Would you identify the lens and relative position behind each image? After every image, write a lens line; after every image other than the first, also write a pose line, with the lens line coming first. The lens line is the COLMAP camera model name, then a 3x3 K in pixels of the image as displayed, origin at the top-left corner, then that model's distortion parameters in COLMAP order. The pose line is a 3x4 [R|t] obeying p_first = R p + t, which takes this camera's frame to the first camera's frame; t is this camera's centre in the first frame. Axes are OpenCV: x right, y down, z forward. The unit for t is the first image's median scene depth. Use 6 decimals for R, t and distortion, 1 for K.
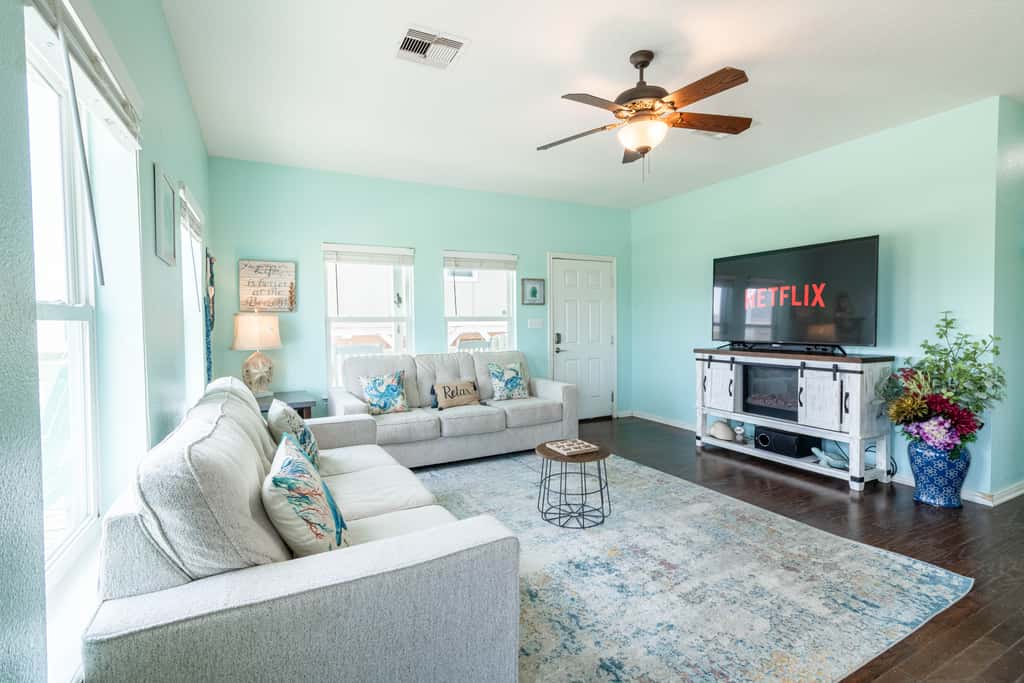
lens RADIAL K [[472.7, 0, 510.6], [0, 472.7, 337.6], [0, 0, 1]] dist [0.001287, 0.000064]
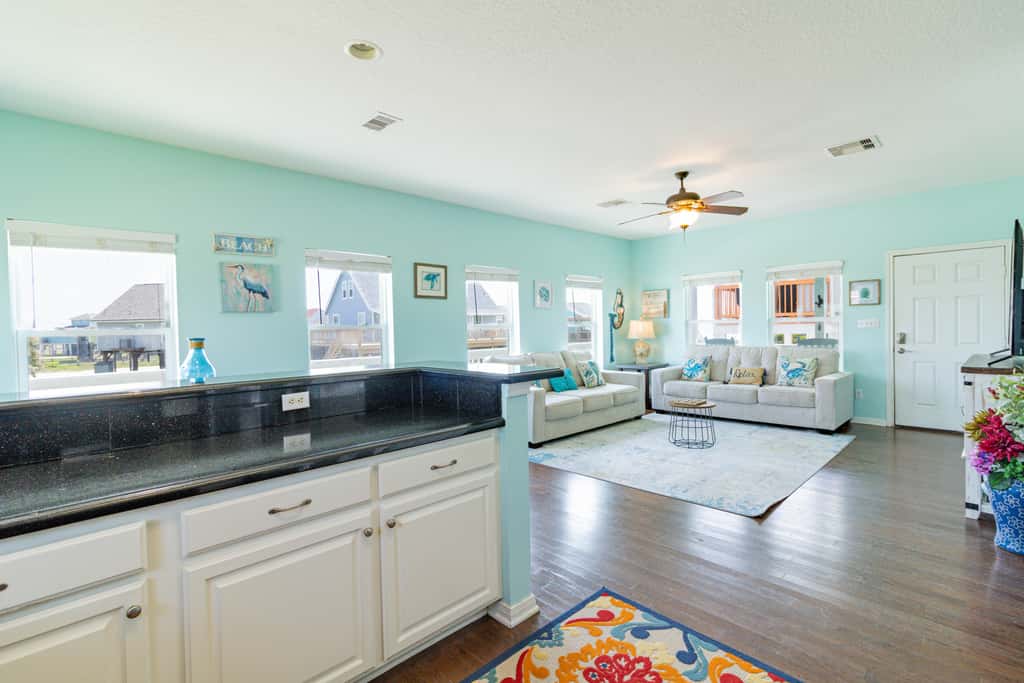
lens RADIAL K [[472.7, 0, 510.6], [0, 472.7, 337.6], [0, 0, 1]] dist [0.001287, 0.000064]
pose [[0.290749, 0.027609, -0.956401, 1.086255], [-0.012925, 0.999606, 0.024927, -0.018709], [0.956712, 0.005114, 0.290992, -0.060903]]
